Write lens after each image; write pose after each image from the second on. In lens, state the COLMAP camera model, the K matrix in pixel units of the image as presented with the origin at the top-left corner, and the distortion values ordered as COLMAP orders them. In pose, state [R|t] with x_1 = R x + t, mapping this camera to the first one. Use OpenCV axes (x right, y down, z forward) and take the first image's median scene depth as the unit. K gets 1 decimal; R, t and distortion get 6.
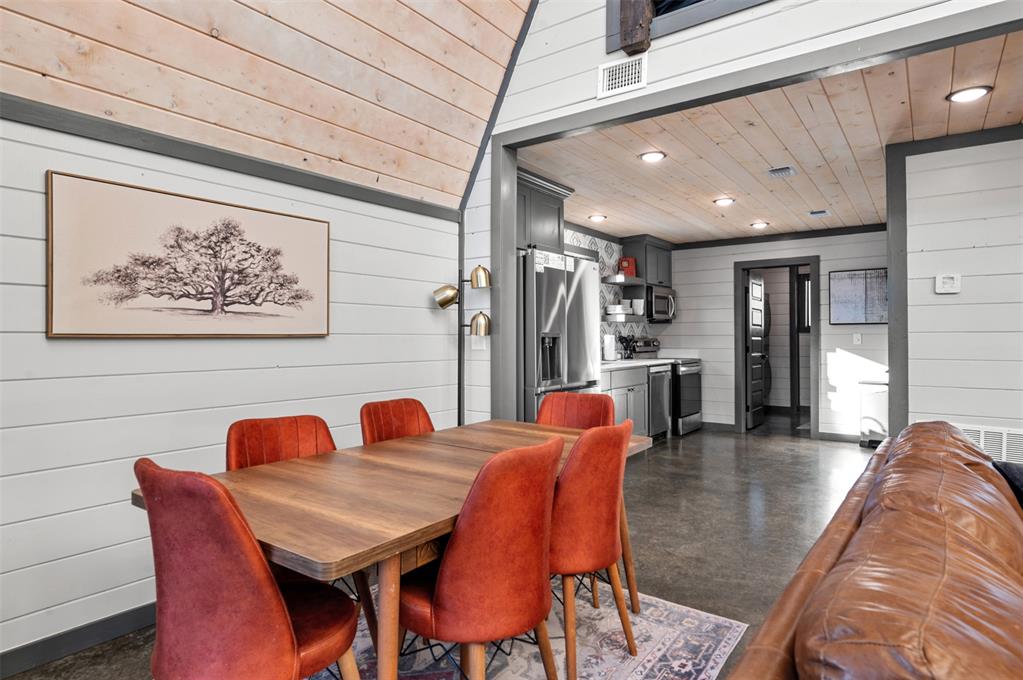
lens RADIAL K [[565.1, 0, 510.7], [0, 565.1, 334.8], [0, 0, 1]] dist [-0.007293, 0.000084]
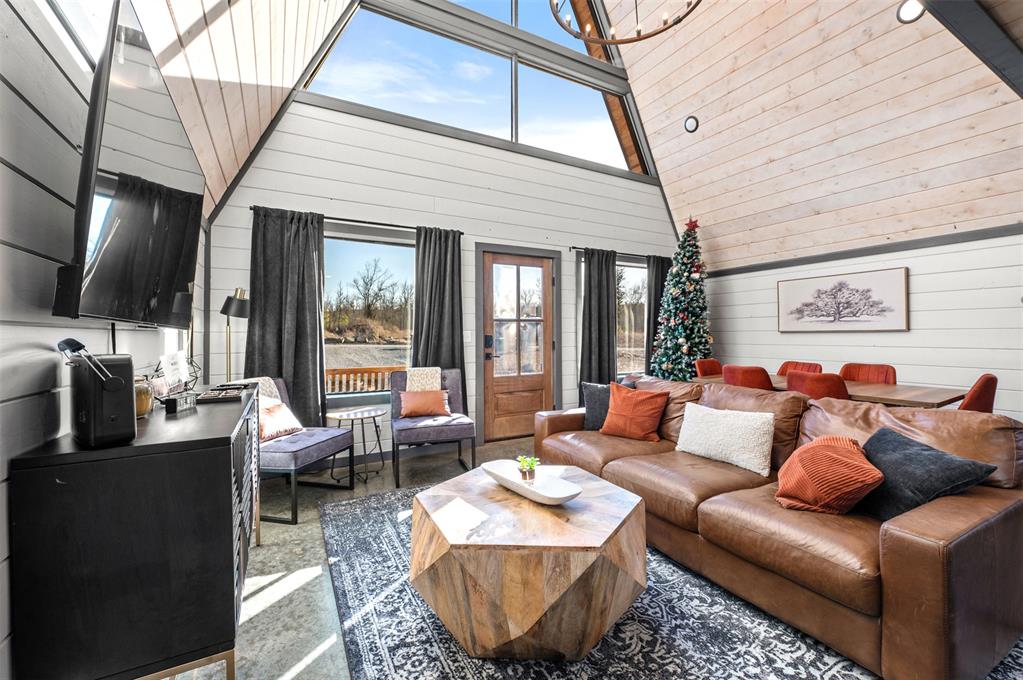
lens RADIAL K [[414.5, 0, 512.7], [0, 414.5, 335.3], [0, 0, 1]] dist [-0.007169, -0.000066]
pose [[-0.407807, 0.004525, -0.913057, 1.098005], [0.012237, 0.999925, -0.000509, 0.002433], [0.912986, -0.011381, -0.407832, 0.309369]]
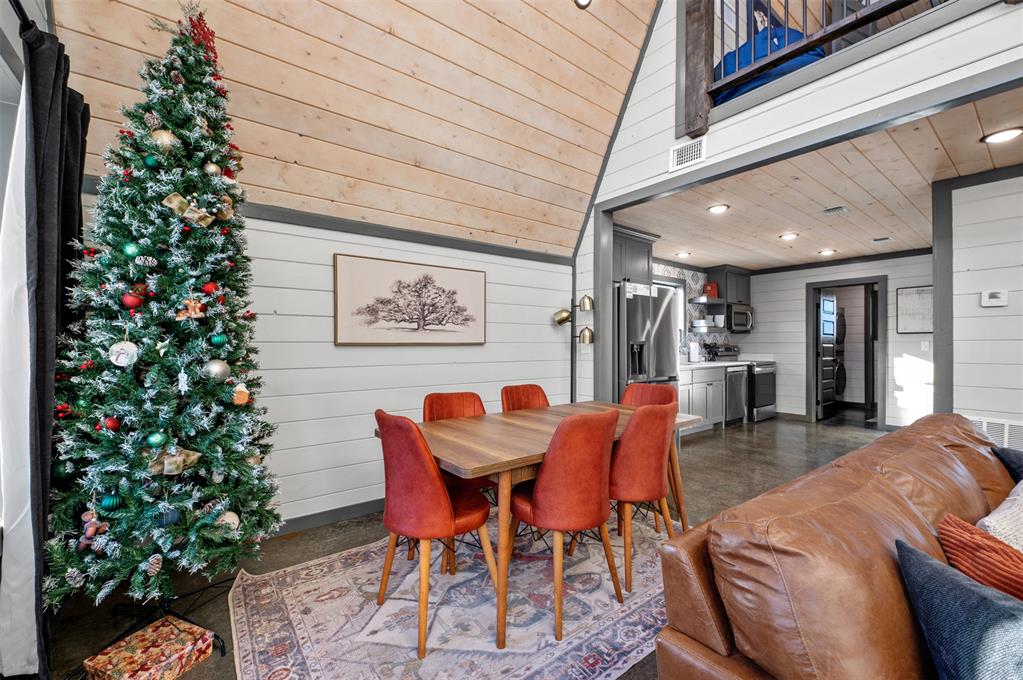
lens RADIAL K [[414.5, 0, 513.6], [0, 414.5, 346.9], [0, 0, 1]] dist [-0.007169, -0.000066]
pose [[0.961216, 0.001608, -0.275791, 0.058278], [0.001403, 0.999942, 0.010722, -0.001221], [0.275792, -0.010694, 0.961158, -0.073938]]
